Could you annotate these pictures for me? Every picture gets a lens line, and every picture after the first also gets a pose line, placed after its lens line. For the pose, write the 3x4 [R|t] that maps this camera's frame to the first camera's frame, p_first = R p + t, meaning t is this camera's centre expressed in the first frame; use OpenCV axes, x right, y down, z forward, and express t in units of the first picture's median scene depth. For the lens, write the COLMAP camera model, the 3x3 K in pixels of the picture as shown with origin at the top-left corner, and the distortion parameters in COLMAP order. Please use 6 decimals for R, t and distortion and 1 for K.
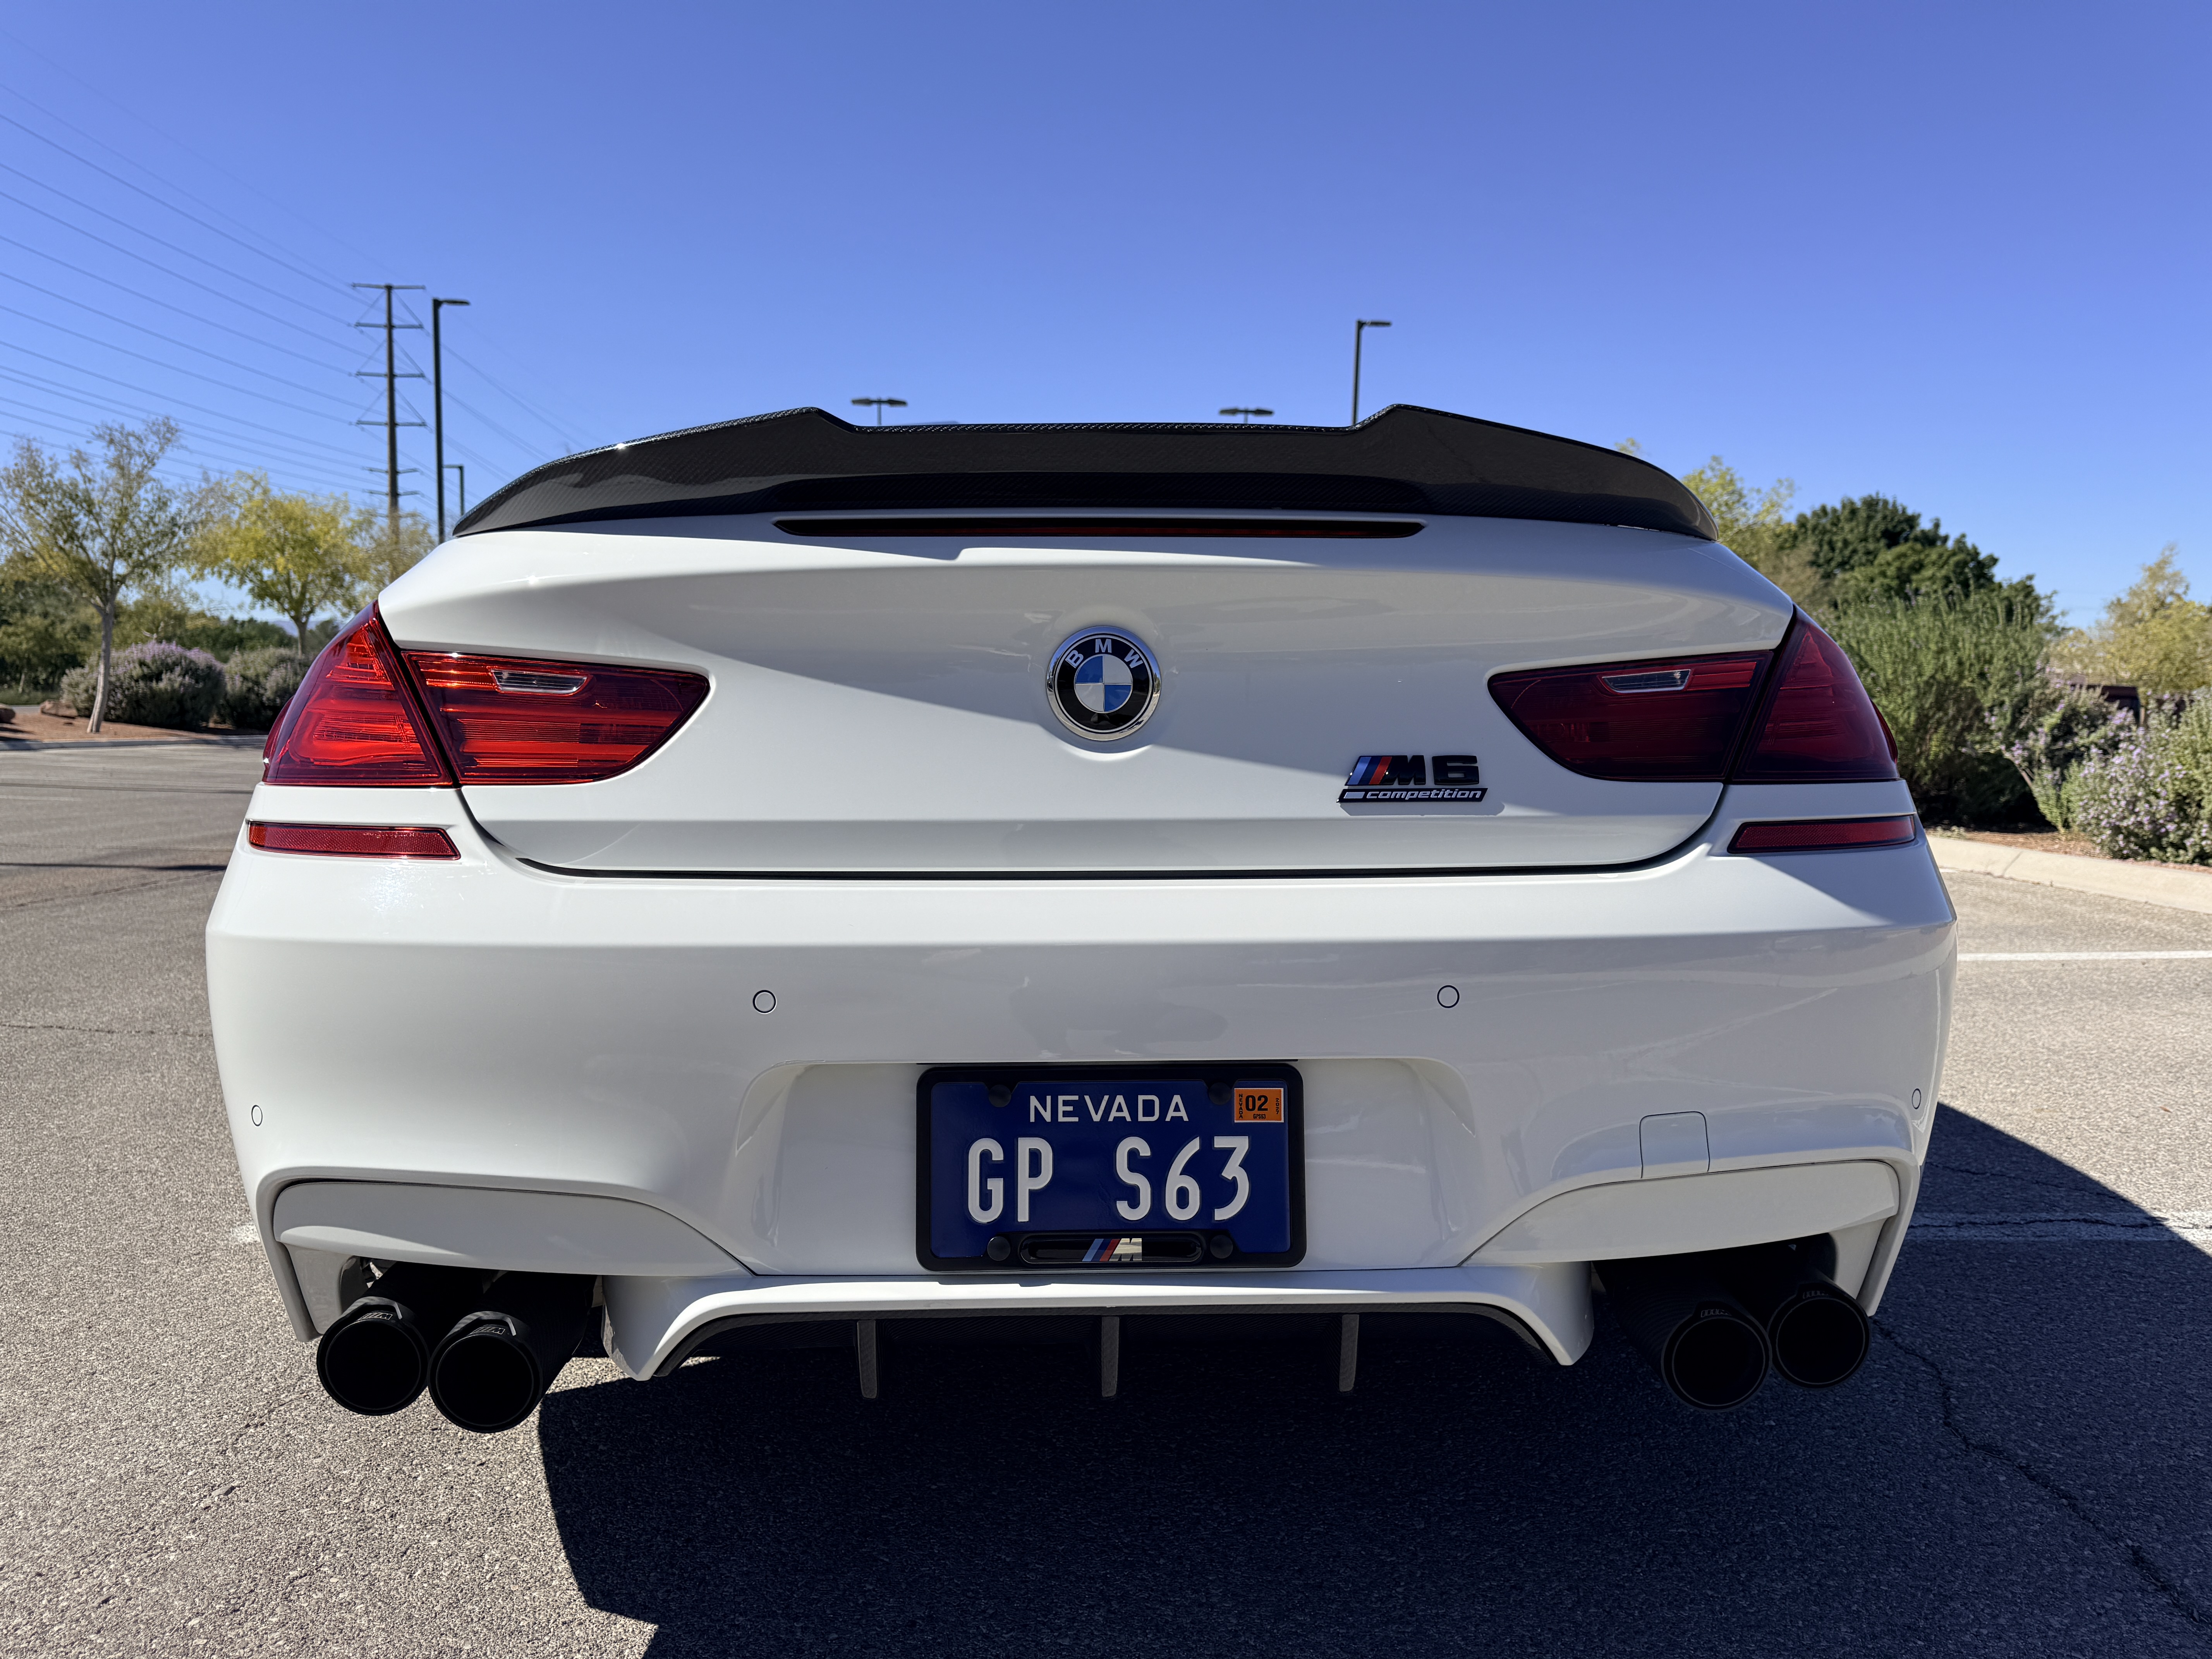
lens RADIAL K [[1554.3, 0, 1114.7], [0, 1554.3, 846.4], [0, 0, 1]] dist [0.069946, -0.086134]
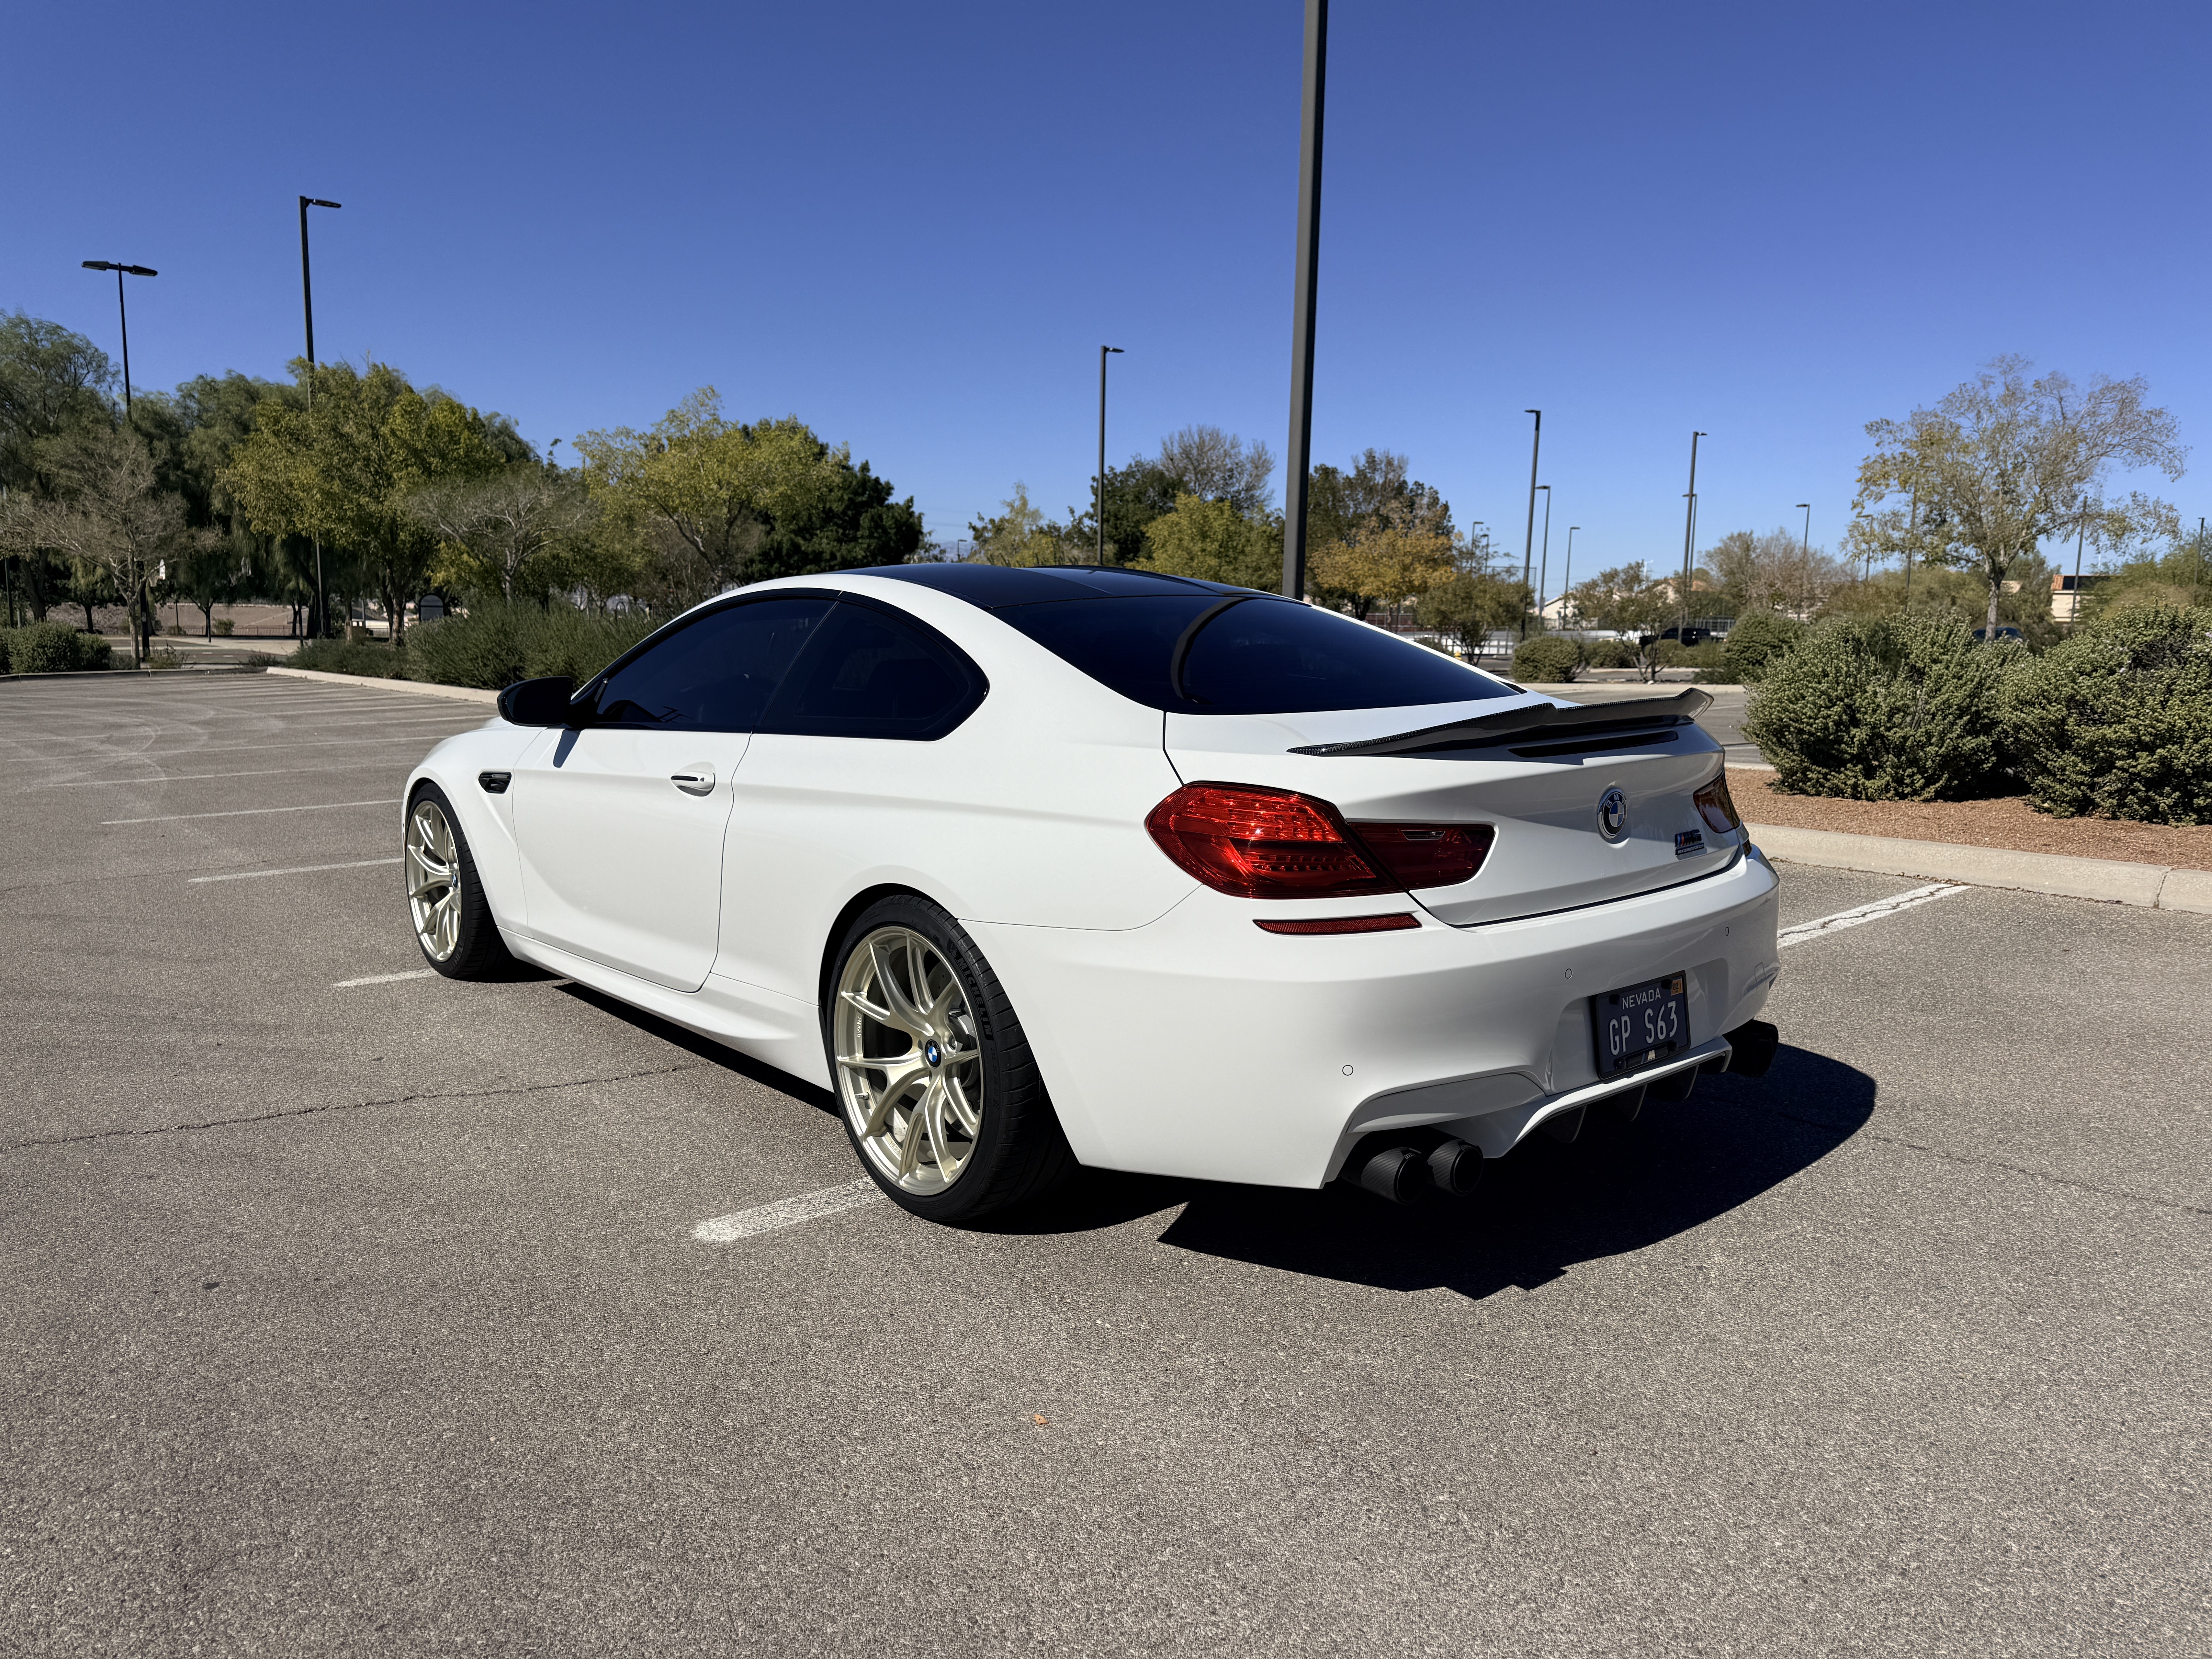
lens RADIAL K [[1558.9, 0, 1111.2], [0, 1558.9, 833.1], [0, 0, 1]] dist [0.027031, -0.046678]
pose [[0.788269, -0.094124, 0.608089, -1.929848], [0.061334, 0.995329, 0.074555, -0.285477], [-0.612266, -0.021473, 0.790360, -0.337753]]
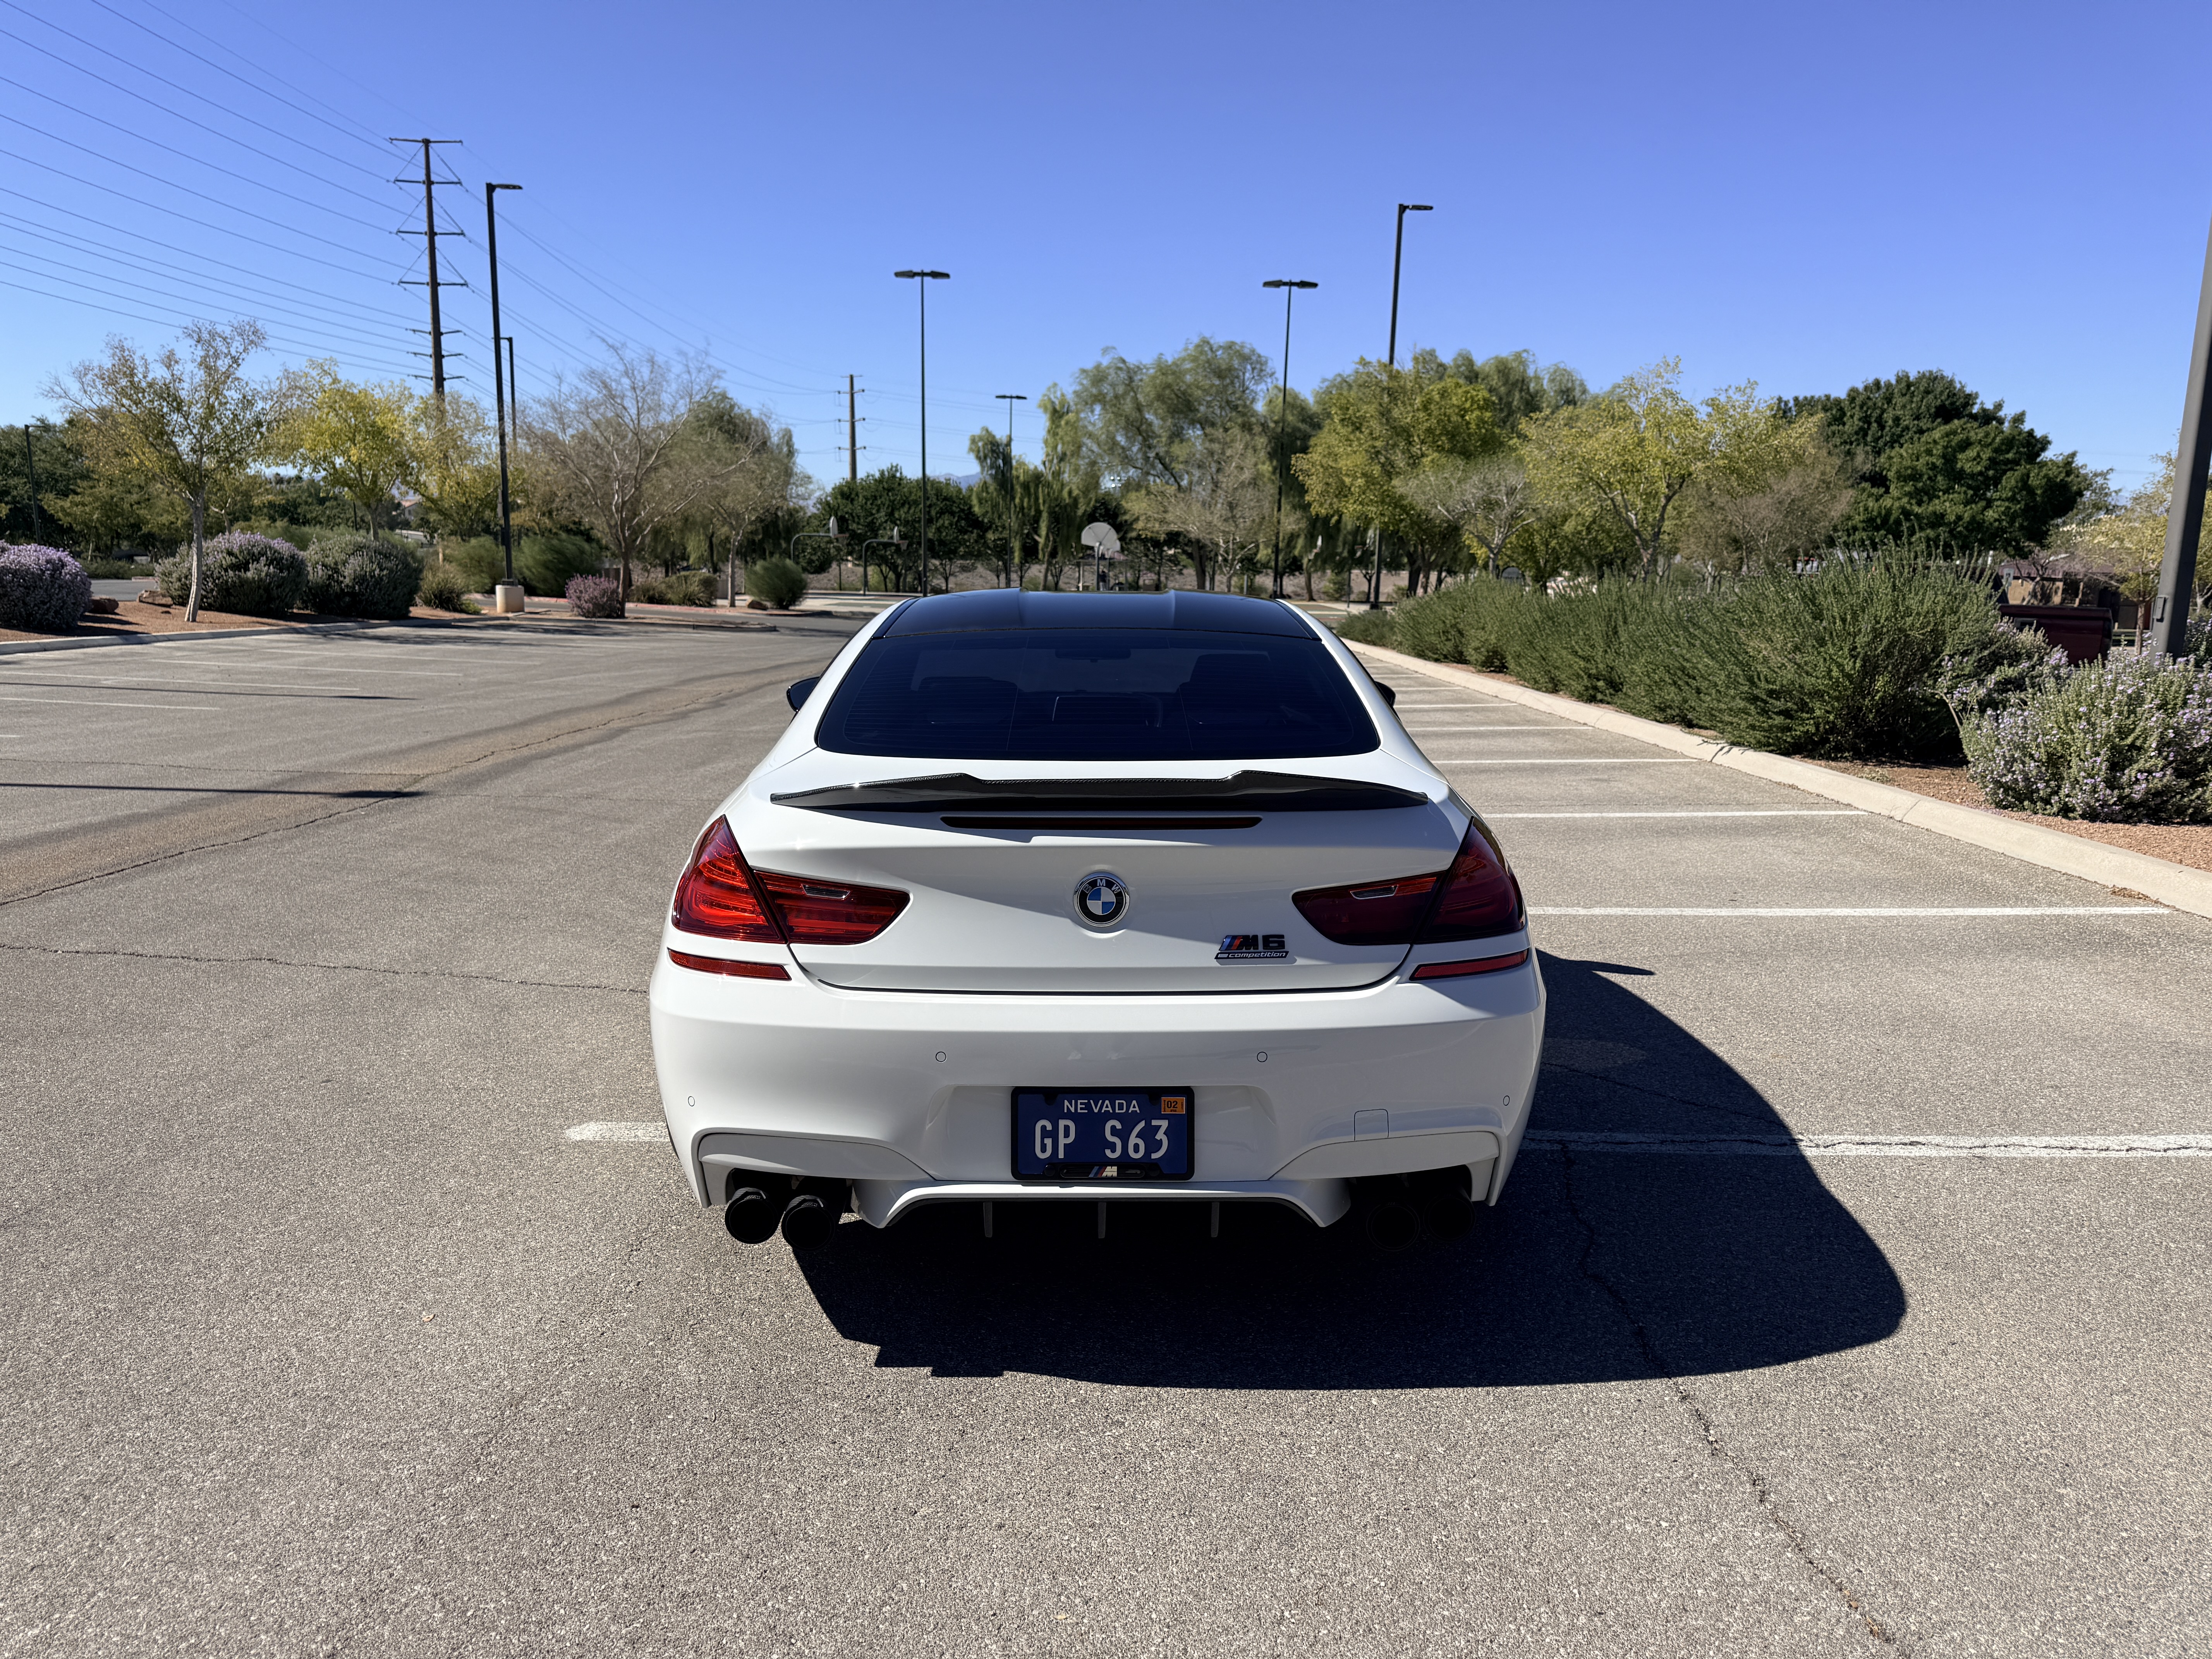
lens RADIAL K [[1534.4, 0, 1106.9], [0, 1534.4, 839.9], [0, 0, 1]] dist [0.085014, -0.141008]
pose [[0.999491, 0.006535, -0.031226, 0.062661], [-0.004021, 0.996796, 0.079889, -0.340000], [0.031648, -0.079723, 0.996315, -0.994781]]
